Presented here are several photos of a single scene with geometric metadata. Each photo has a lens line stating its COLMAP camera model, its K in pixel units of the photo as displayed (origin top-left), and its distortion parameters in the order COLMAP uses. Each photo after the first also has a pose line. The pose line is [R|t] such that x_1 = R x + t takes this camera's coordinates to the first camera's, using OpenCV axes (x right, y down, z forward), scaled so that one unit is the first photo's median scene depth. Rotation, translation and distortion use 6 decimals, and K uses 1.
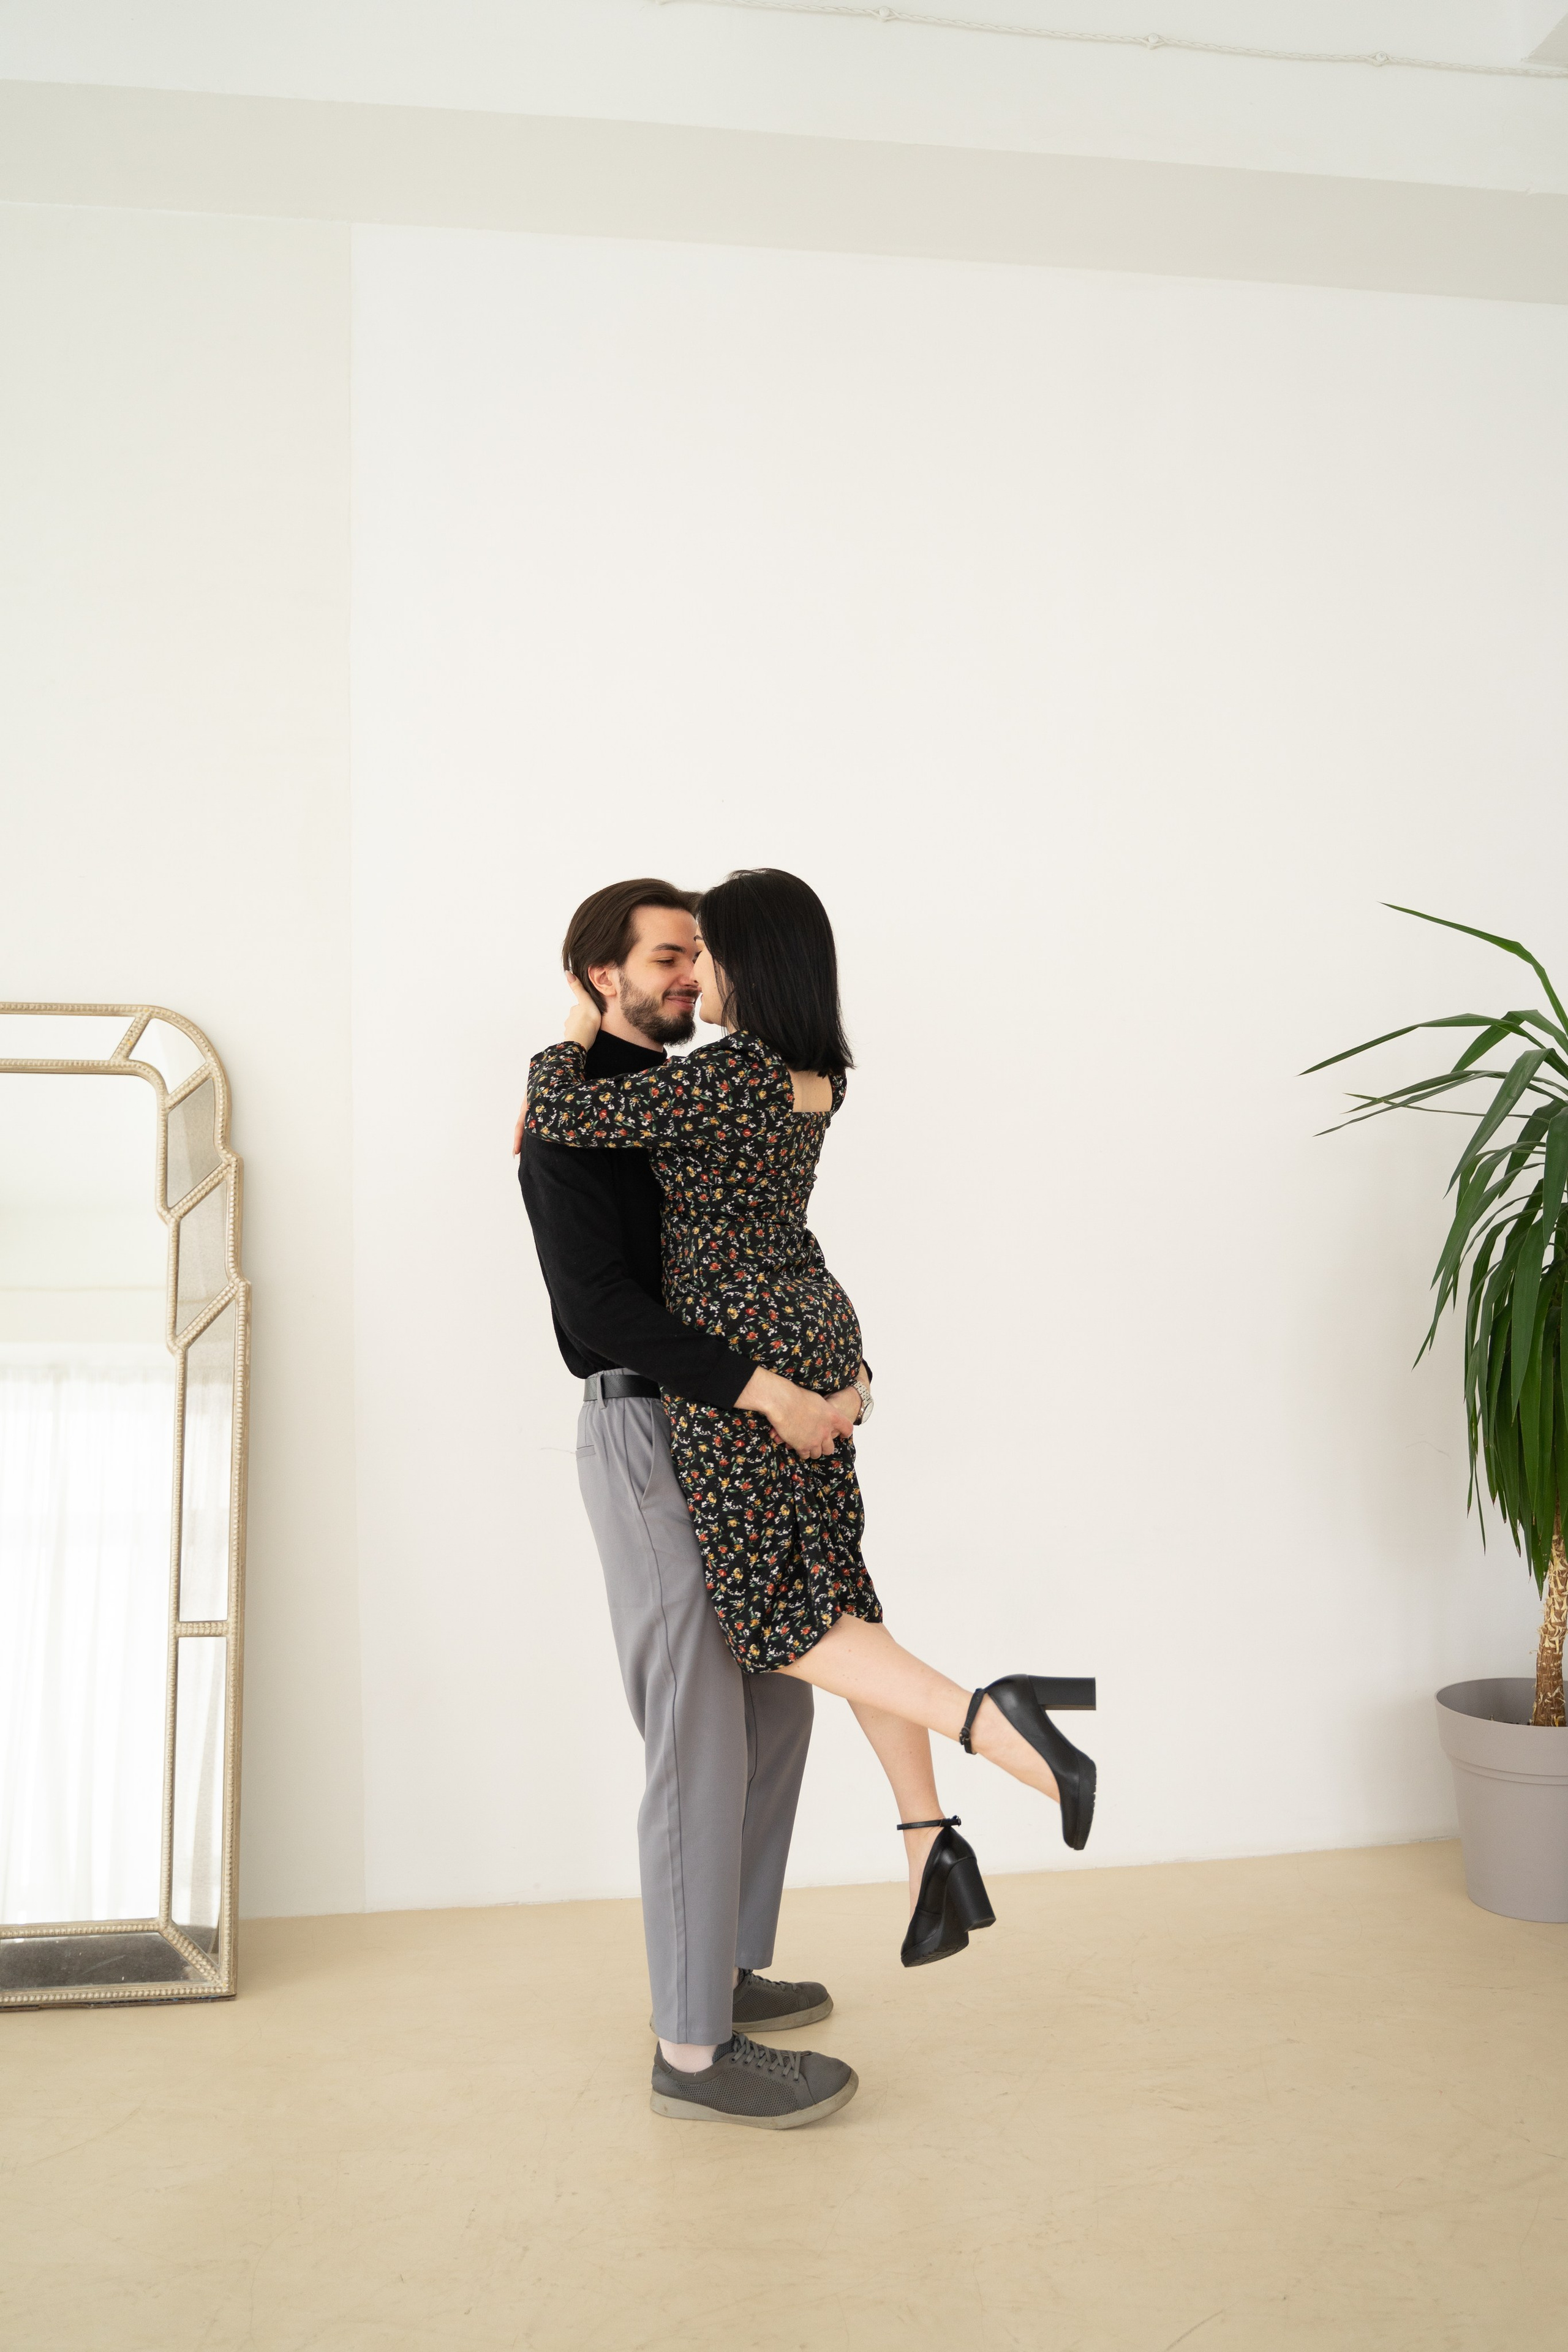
lens RADIAL K [[2068.0, 0, 791.6], [0, 2068.0, 1185.8], [0, 0, 1]] dist [-0.048208, 0.017344]
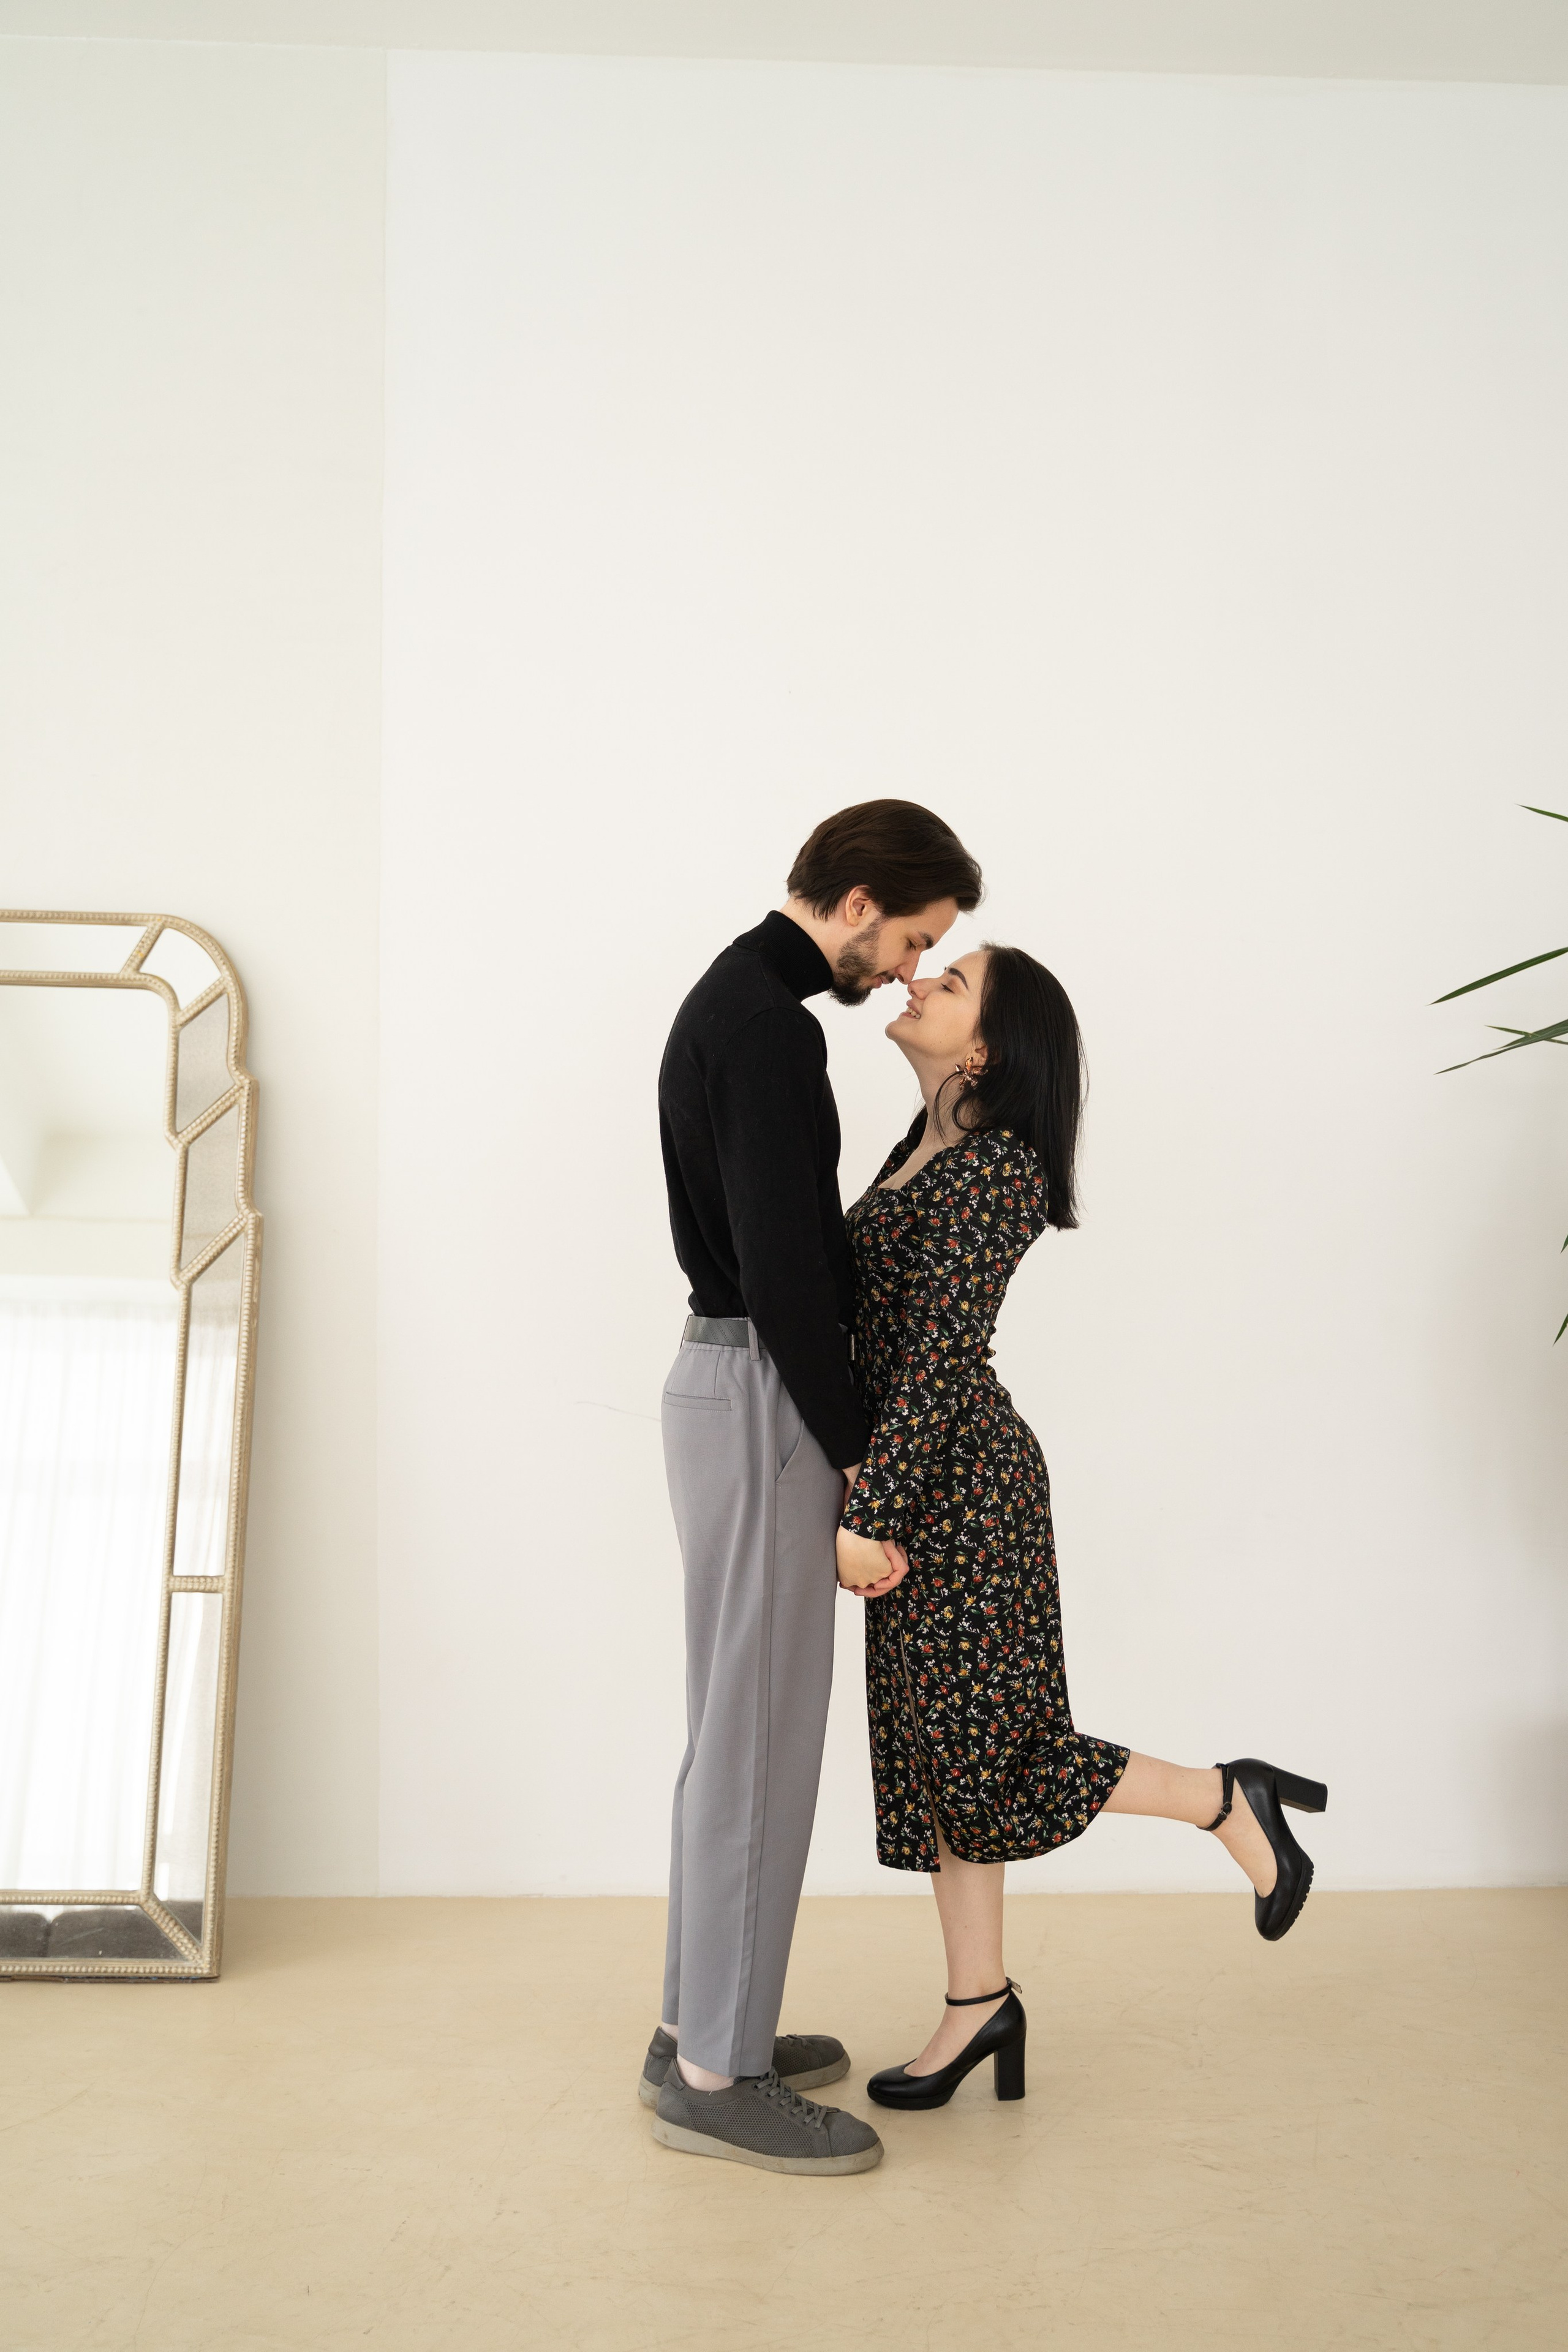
lens RADIAL K [[2278.8, 0, 788.9], [0, 2278.8, 1181.9], [0, 0, 1]] dist [-0.012274, 0.000000]
pose [[0.993024, 0.020534, -0.116109, 0.095234], [-0.017539, 0.999488, 0.026759, 0.000685], [0.116599, -0.024536, 0.992876, 0.009613]]
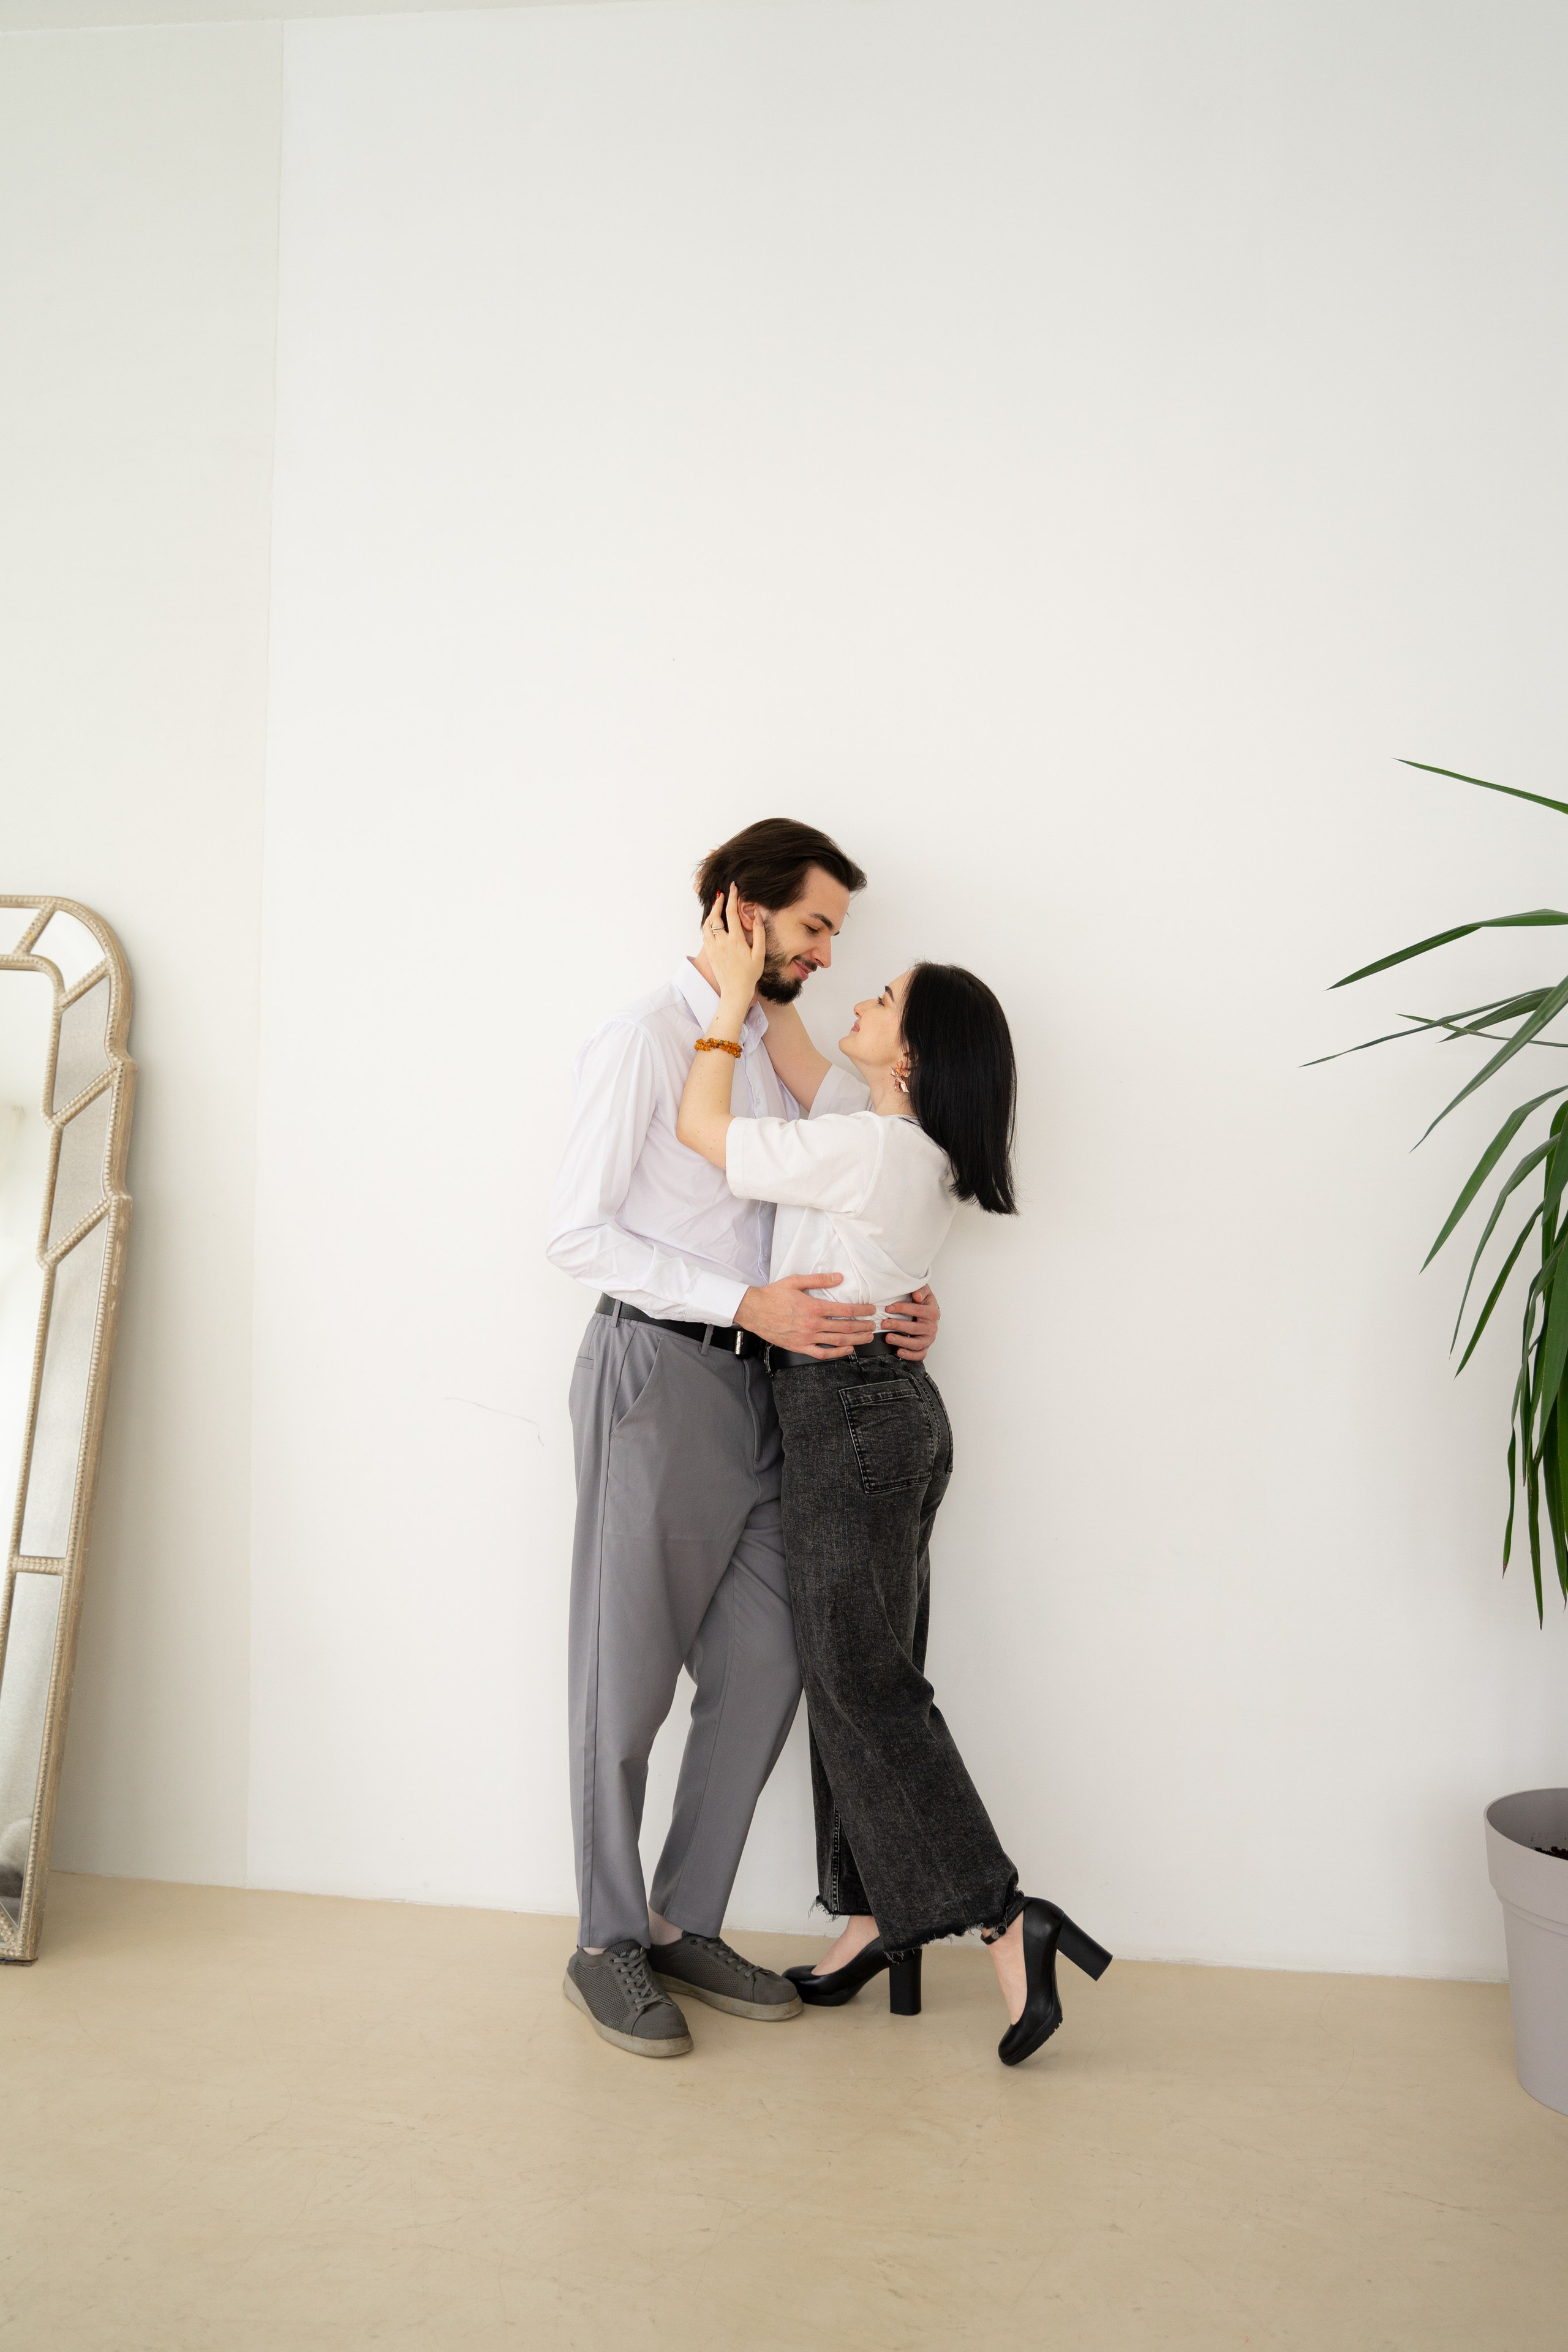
lens RADIAL K [[2139.7, 0, 780.4], [0, 2139.7, 1182.6], [0, 0, 1]] dist [-0.048540, 0.049394]
pose [[0.953564, 0.041246, -0.298352, 0.310534], [-0.032832, 0.998911, 0.033163, -0.000650], [0.299394, -0.021827, 0.953880, 0.182717]]
